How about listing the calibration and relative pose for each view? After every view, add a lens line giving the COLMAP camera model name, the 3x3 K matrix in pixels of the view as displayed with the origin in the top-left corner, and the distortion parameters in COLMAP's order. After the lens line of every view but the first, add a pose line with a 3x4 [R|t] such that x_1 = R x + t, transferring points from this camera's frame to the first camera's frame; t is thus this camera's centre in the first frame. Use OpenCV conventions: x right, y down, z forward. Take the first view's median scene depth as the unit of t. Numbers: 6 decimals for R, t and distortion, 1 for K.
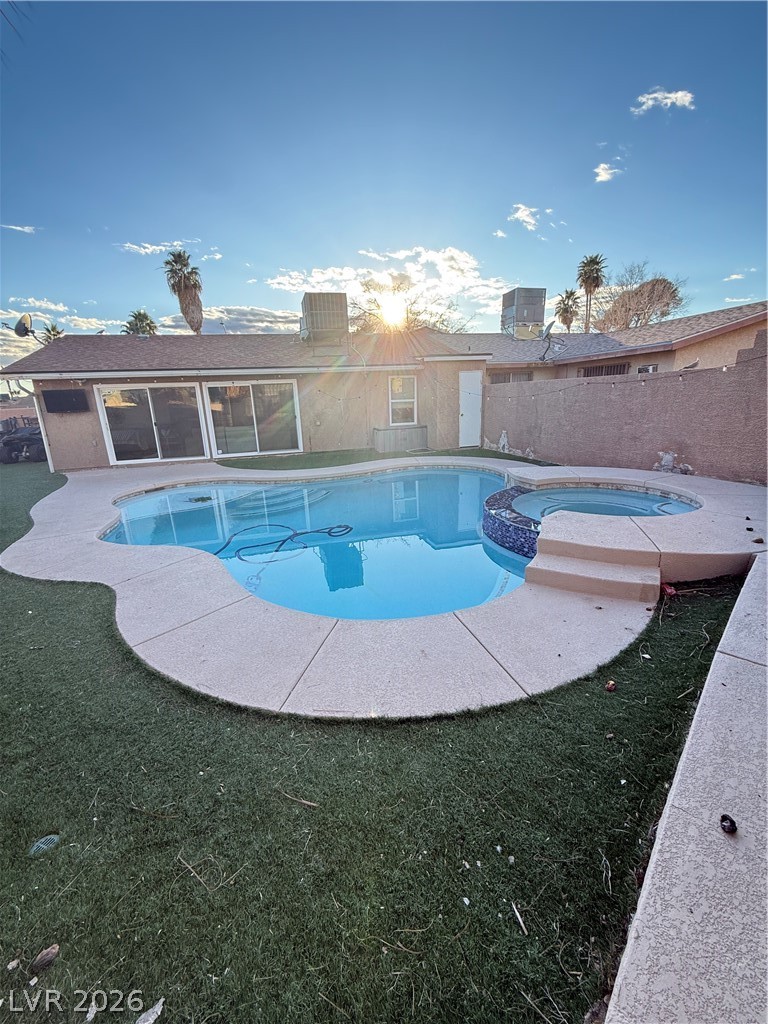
lens RADIAL K [[410.0, 0, 381.0], [0, 410.0, 508.4], [0, 0, 1]] dist [0.002731, 0.000317]
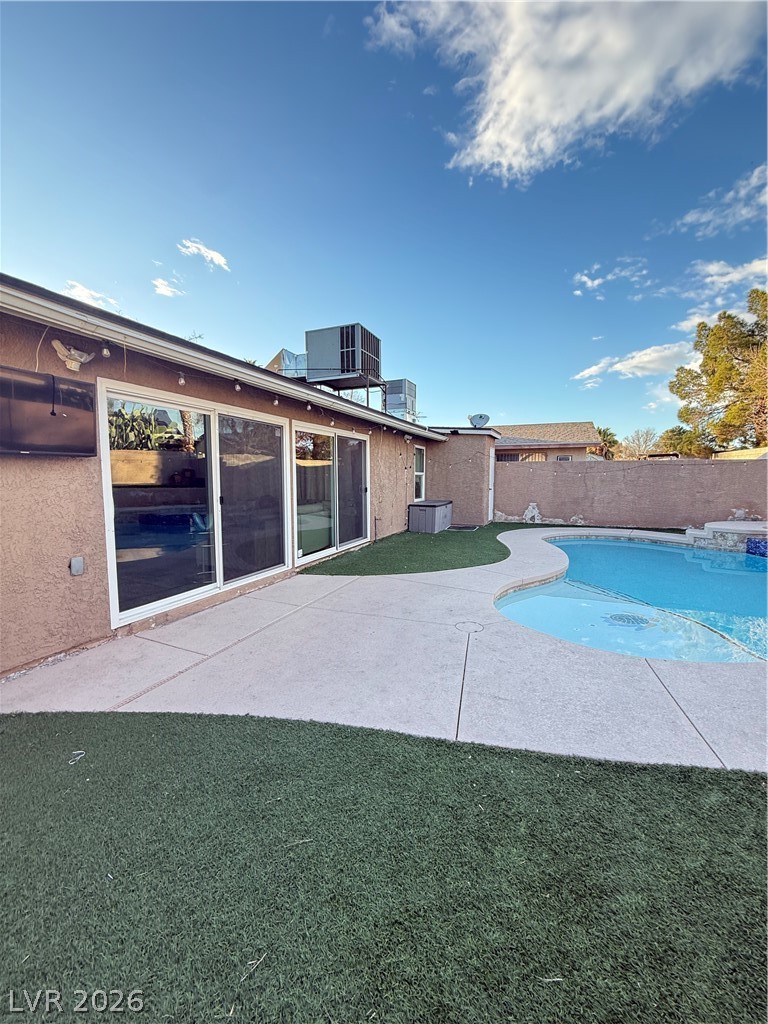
lens RADIAL K [[410.0, 0, 383.5], [0, 410.0, 518.7], [0, 0, 1]] dist [0.002731, 0.000317]
pose [[0.603280, -0.043805, 0.796326, -0.811878], [0.186698, 0.978503, -0.087613, -0.127288], [-0.775369, 0.201528, 0.598489, 0.660830]]
